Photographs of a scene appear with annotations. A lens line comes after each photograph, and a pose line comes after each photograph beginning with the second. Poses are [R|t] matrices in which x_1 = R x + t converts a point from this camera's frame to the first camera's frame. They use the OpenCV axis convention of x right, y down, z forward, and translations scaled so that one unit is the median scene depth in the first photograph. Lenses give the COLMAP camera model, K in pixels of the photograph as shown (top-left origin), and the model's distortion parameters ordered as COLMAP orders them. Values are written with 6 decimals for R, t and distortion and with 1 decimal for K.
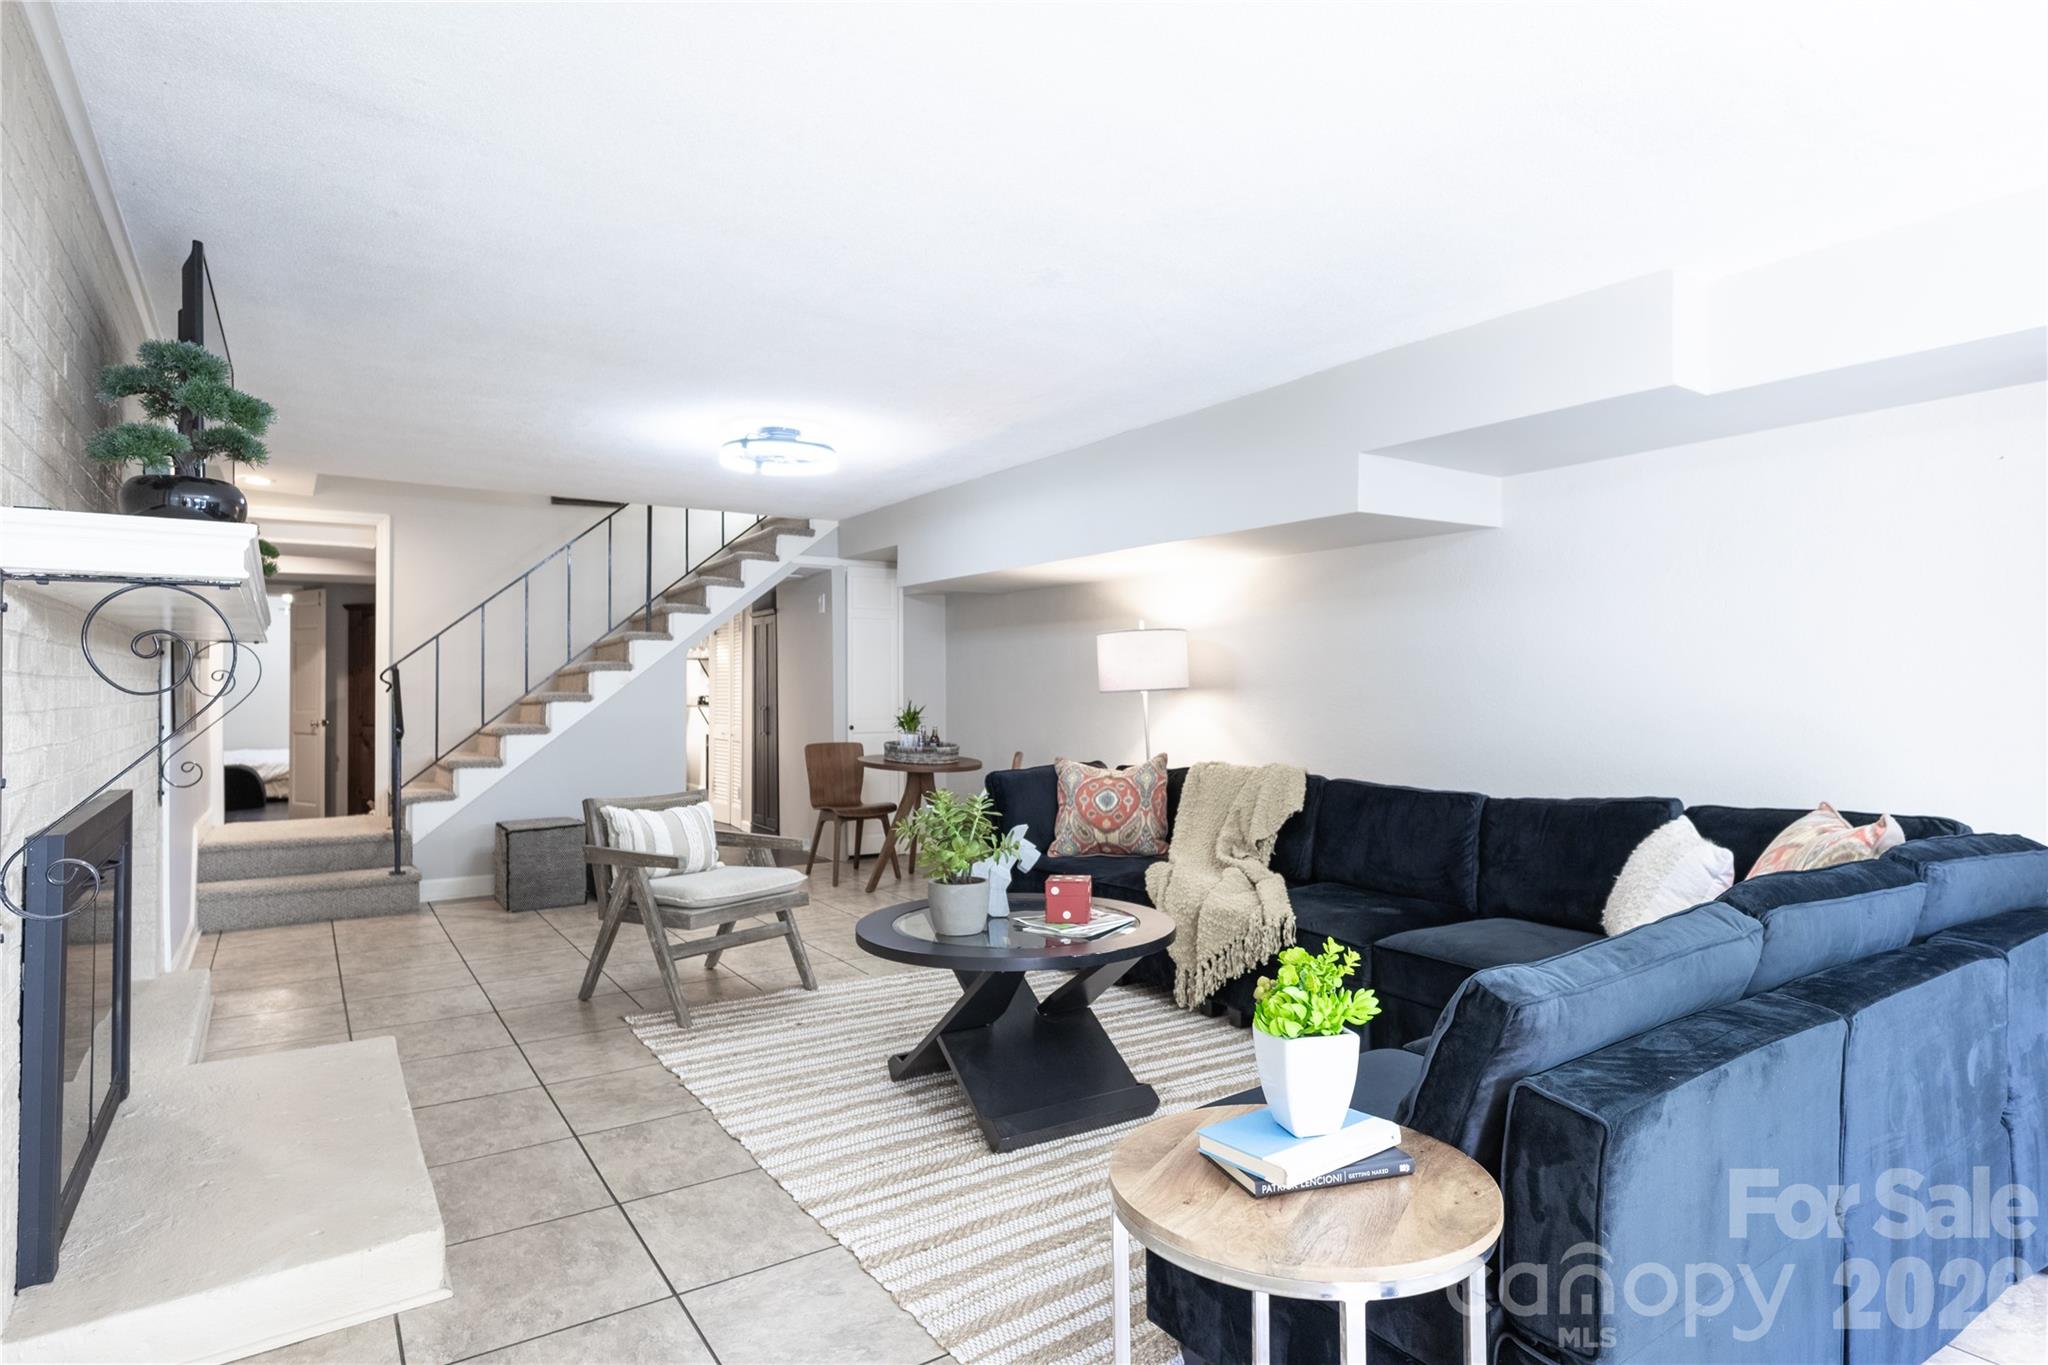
lens RADIAL K [[1102.0, 0, 1024.0], [0, 1102.0, 682.5], [0, 0, 1]] dist [0.000762, -0.000099]
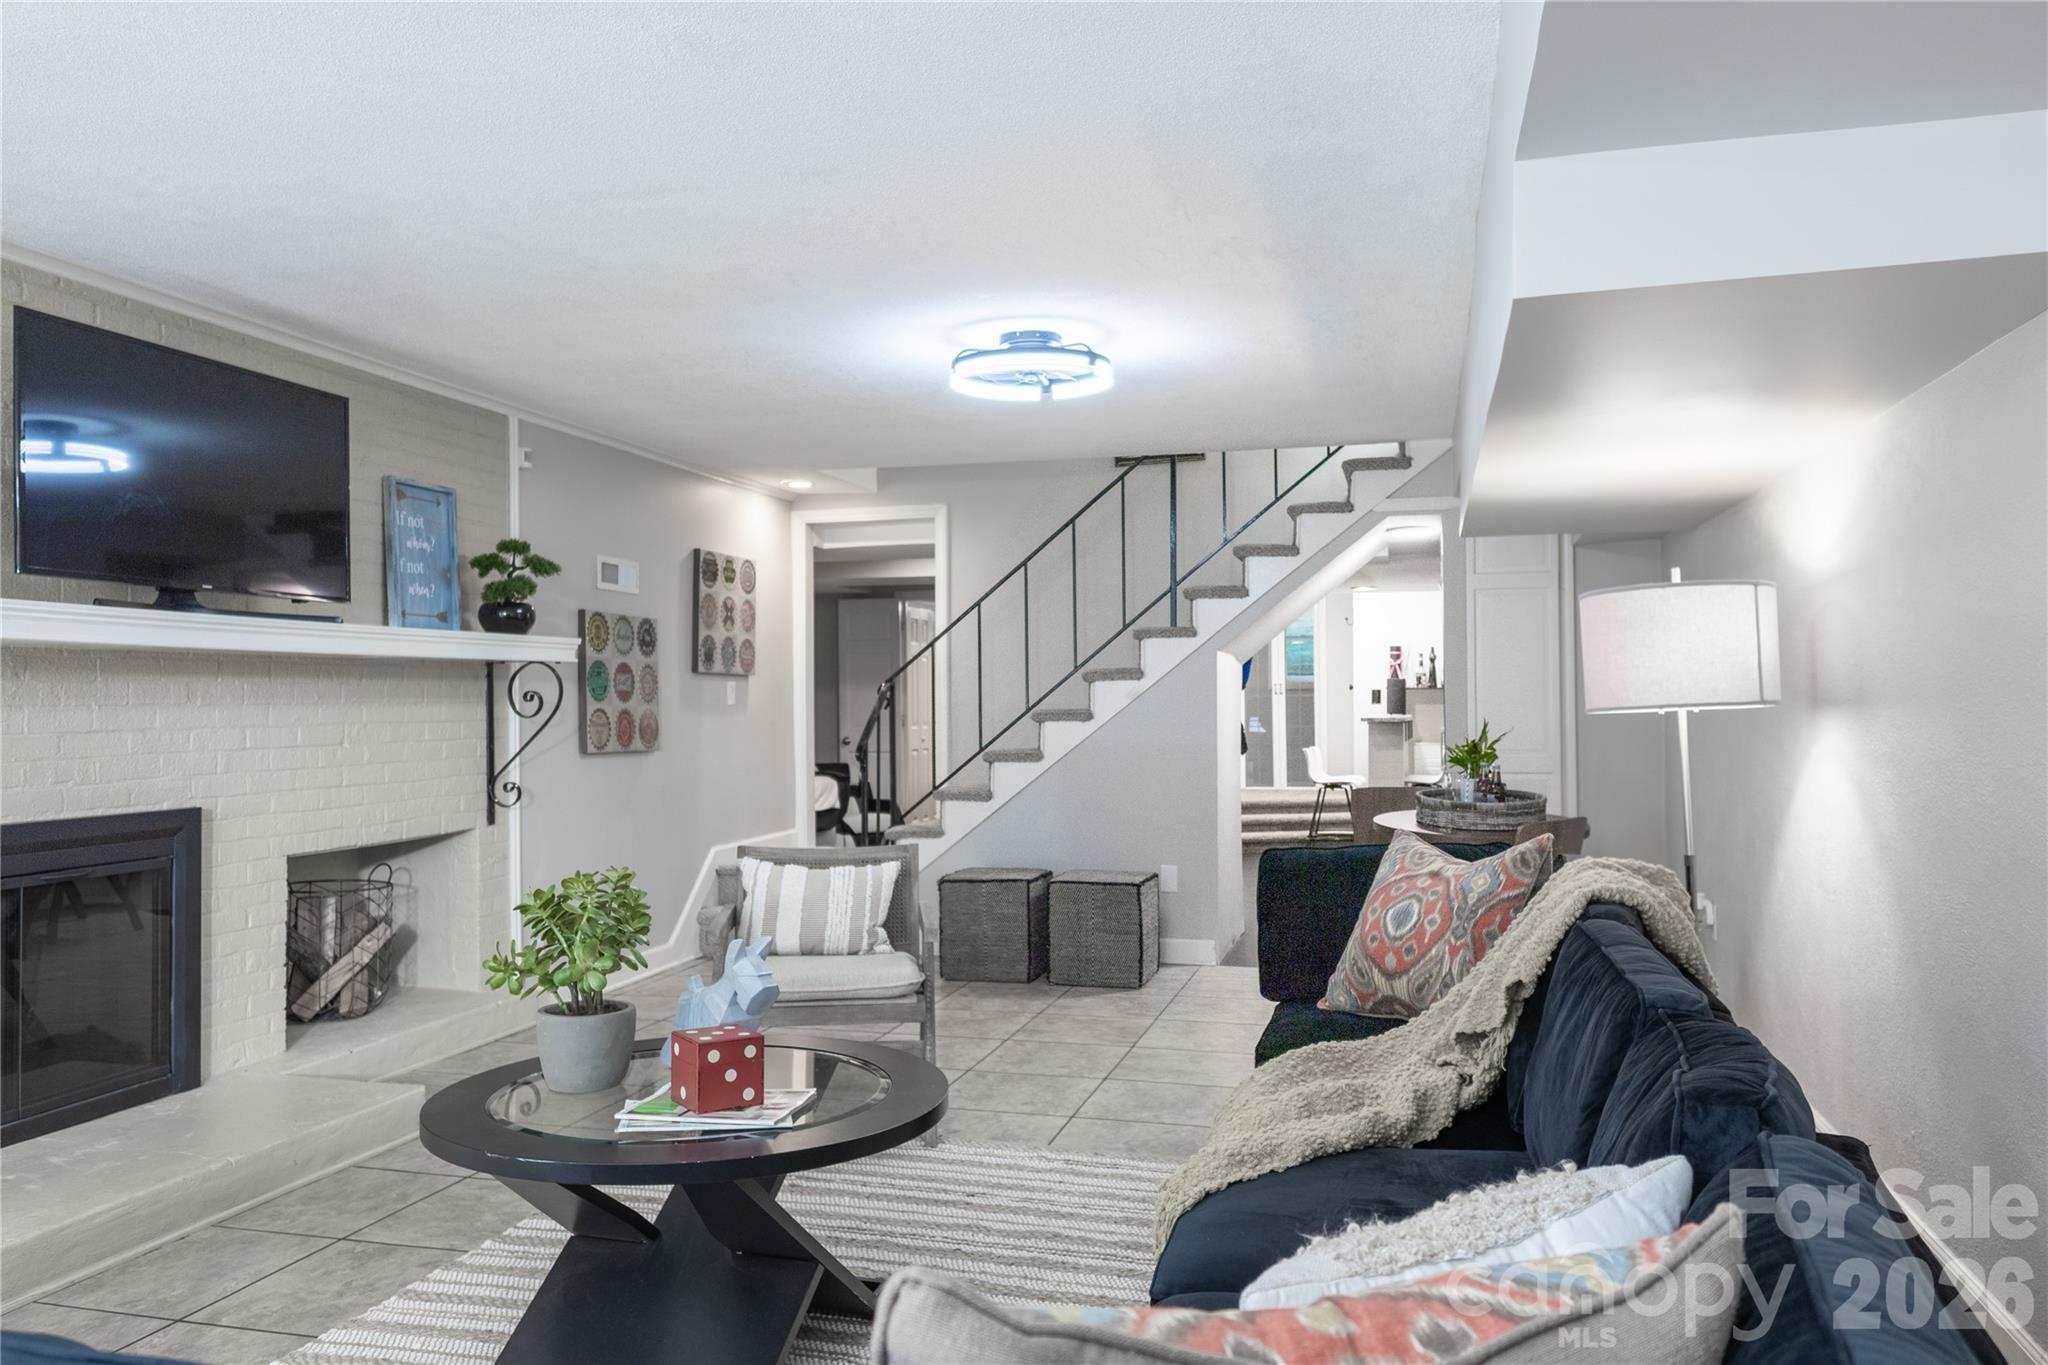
lens RADIAL K [[1491.1, 0, 1024.0], [0, 1491.1, 682.5], [0, 0, 1]] dist [0.003467, 0.004396]
pose [[0.652024, -0.013222, -0.758083, 0.500691], [0.010134, 0.999911, -0.008723, -0.001026], [0.758131, -0.001994, 0.652099, 0.397341]]
